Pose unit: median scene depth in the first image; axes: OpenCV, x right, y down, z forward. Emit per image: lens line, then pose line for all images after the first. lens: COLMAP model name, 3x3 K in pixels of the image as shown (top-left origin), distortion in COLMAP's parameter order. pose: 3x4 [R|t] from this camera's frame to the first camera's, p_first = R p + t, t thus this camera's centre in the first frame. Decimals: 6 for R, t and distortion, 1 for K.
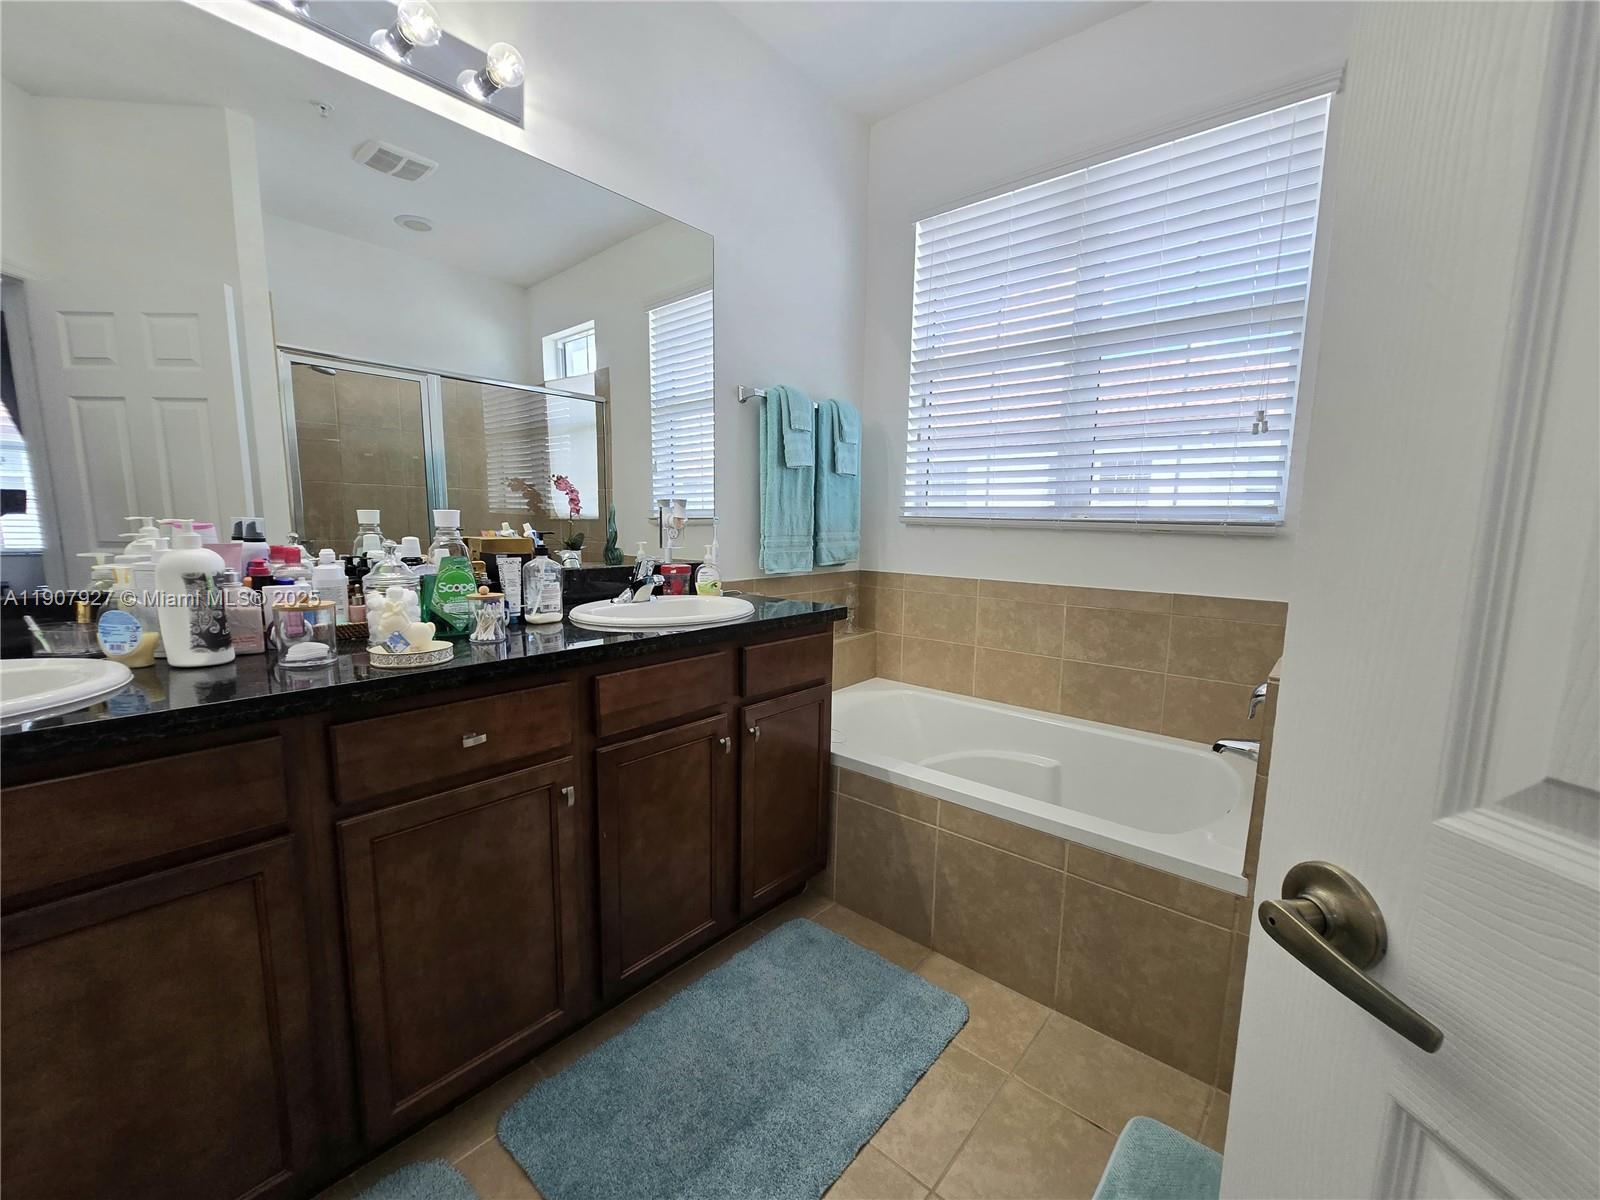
lens RADIAL K [[656.1, 0, 797.9], [0, 656.1, 606.0], [0, 0, 1]] dist [-0.002311, 0.000016]
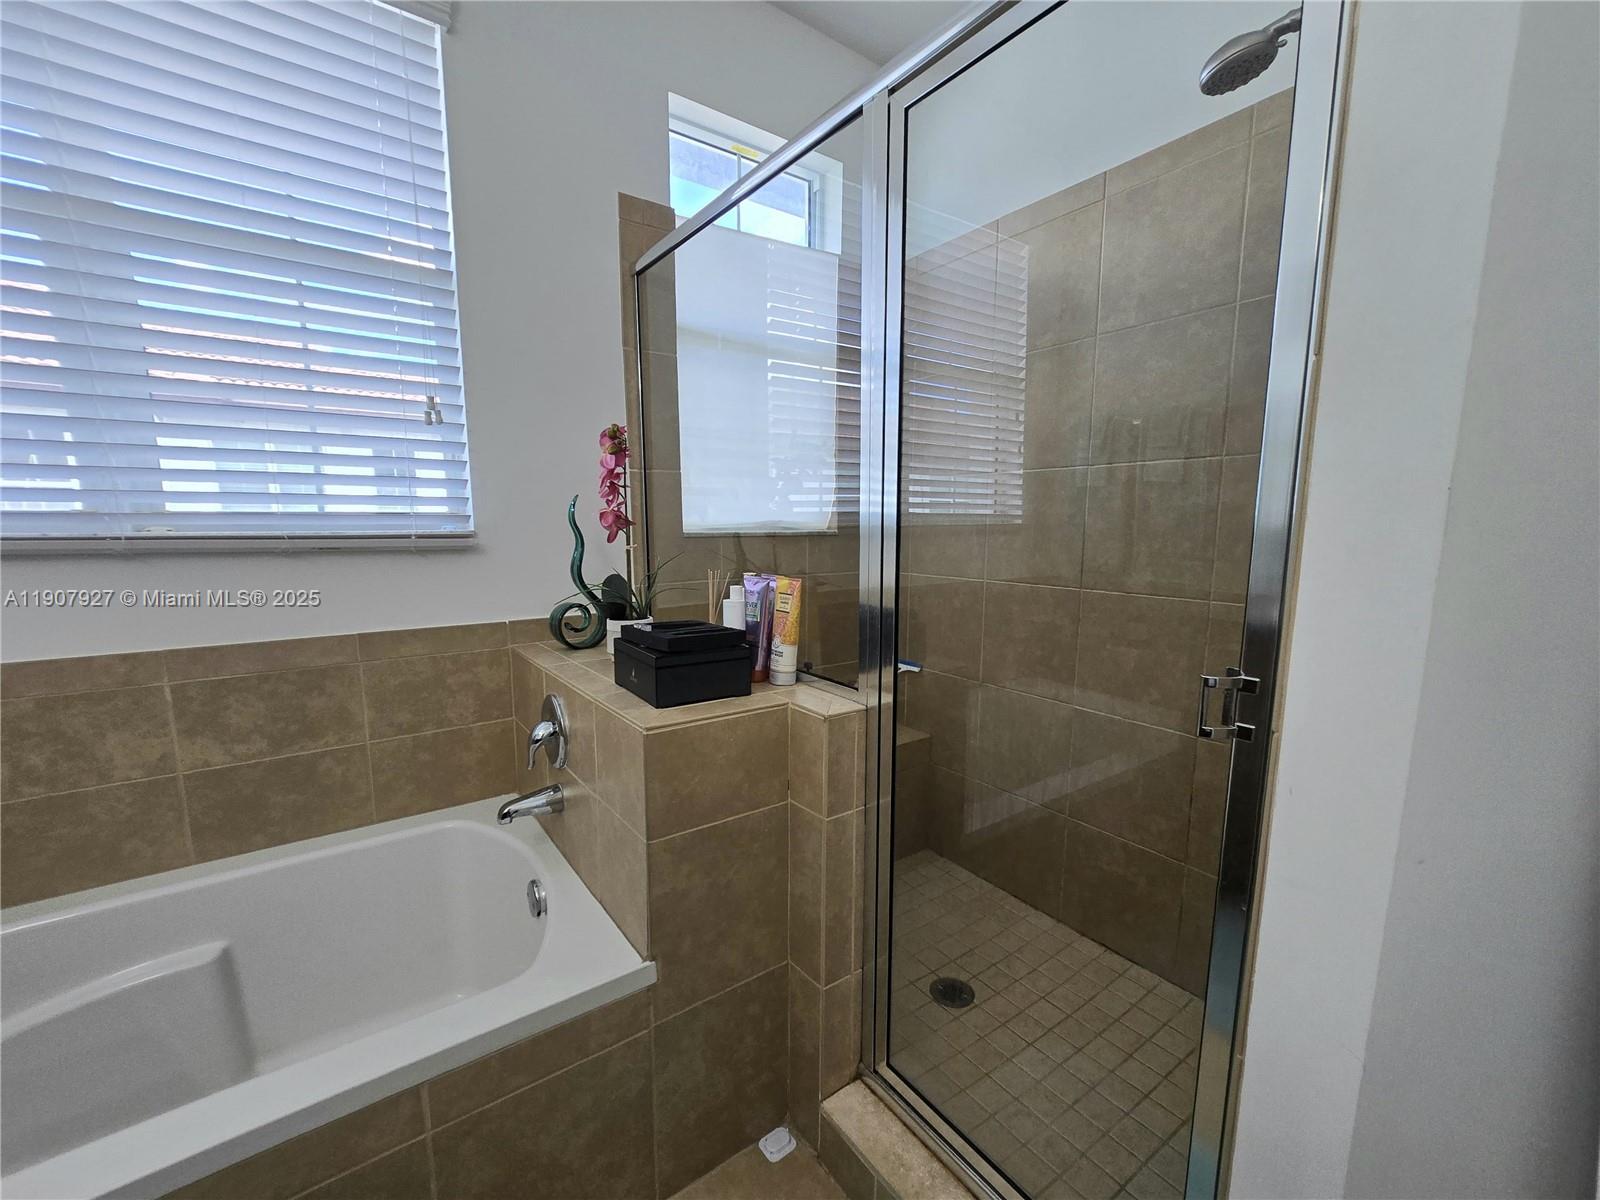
lens RADIAL K [[656.1, 0, 797.3], [0, 656.1, 618.9], [0, 0, 1]] dist [-0.002311, 0.000016]
pose [[0.231685, -0.155214, 0.960328, -0.010348], [0.134312, 0.982838, 0.126449, -0.060888], [-0.963474, 0.099688, 0.248556, 0.343082]]
